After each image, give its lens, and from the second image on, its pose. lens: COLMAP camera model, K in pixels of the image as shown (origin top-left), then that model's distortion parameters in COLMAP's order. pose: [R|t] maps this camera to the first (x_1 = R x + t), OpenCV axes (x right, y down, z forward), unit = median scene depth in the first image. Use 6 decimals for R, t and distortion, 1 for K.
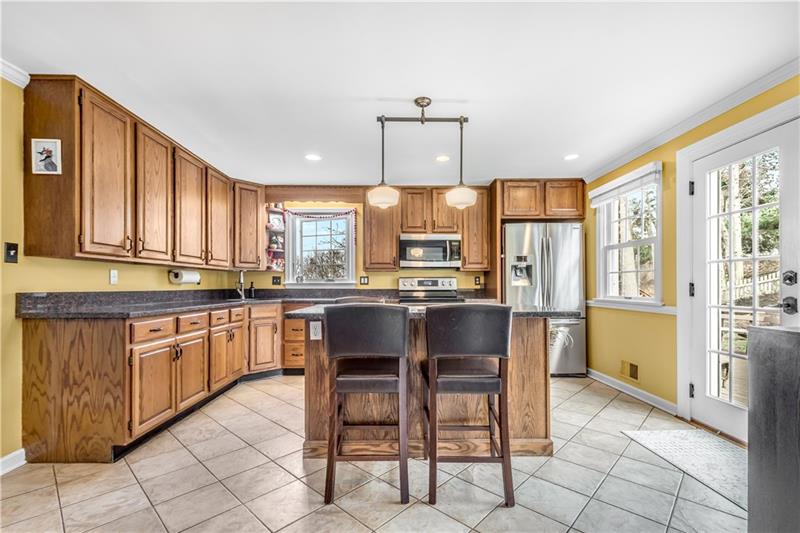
lens RADIAL K [[352.3, 0, 394.8], [0, 352.3, 285.2], [0, 0, 1]] dist [0.008766, -0.000820]
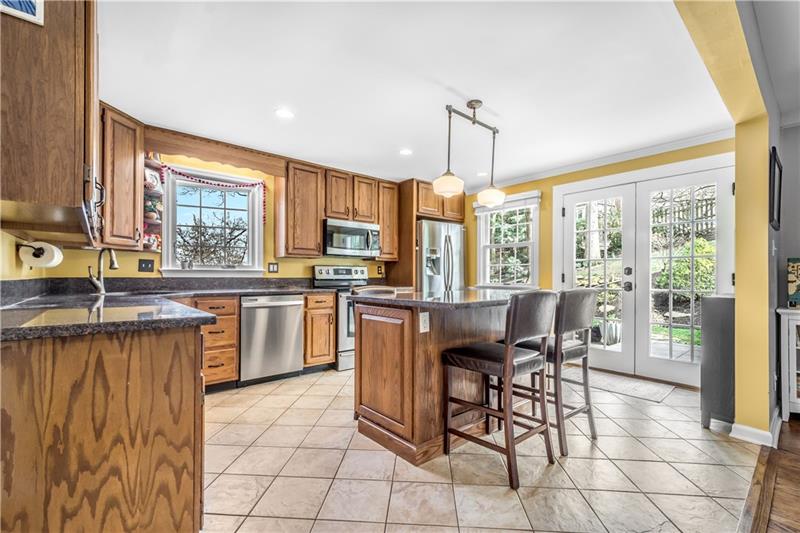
lens RADIAL K [[352.3, 0, 395.0], [0, 352.3, 276.0], [0, 0, 1]] dist [0.008766, -0.000820]
pose [[0.772347, 0.004516, 0.635185, -0.527270], [-0.005993, 0.999982, 0.000178, 0.005890], [-0.635172, -0.003944, 0.772360, 0.210365]]
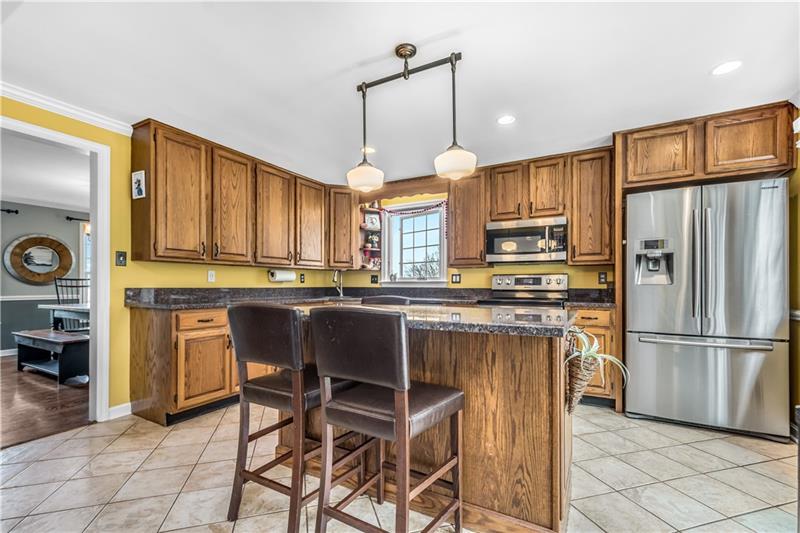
lens RADIAL K [[352.3, 0, 400.1], [0, 352.3, 285.6], [0, 0, 1]] dist [0.008766, -0.000820]
pose [[0.868555, 0.003800, -0.495579, 0.308061], [-0.003008, 0.999993, 0.002397, 0.003690], [0.495584, -0.000591, 0.868560, 0.201851]]
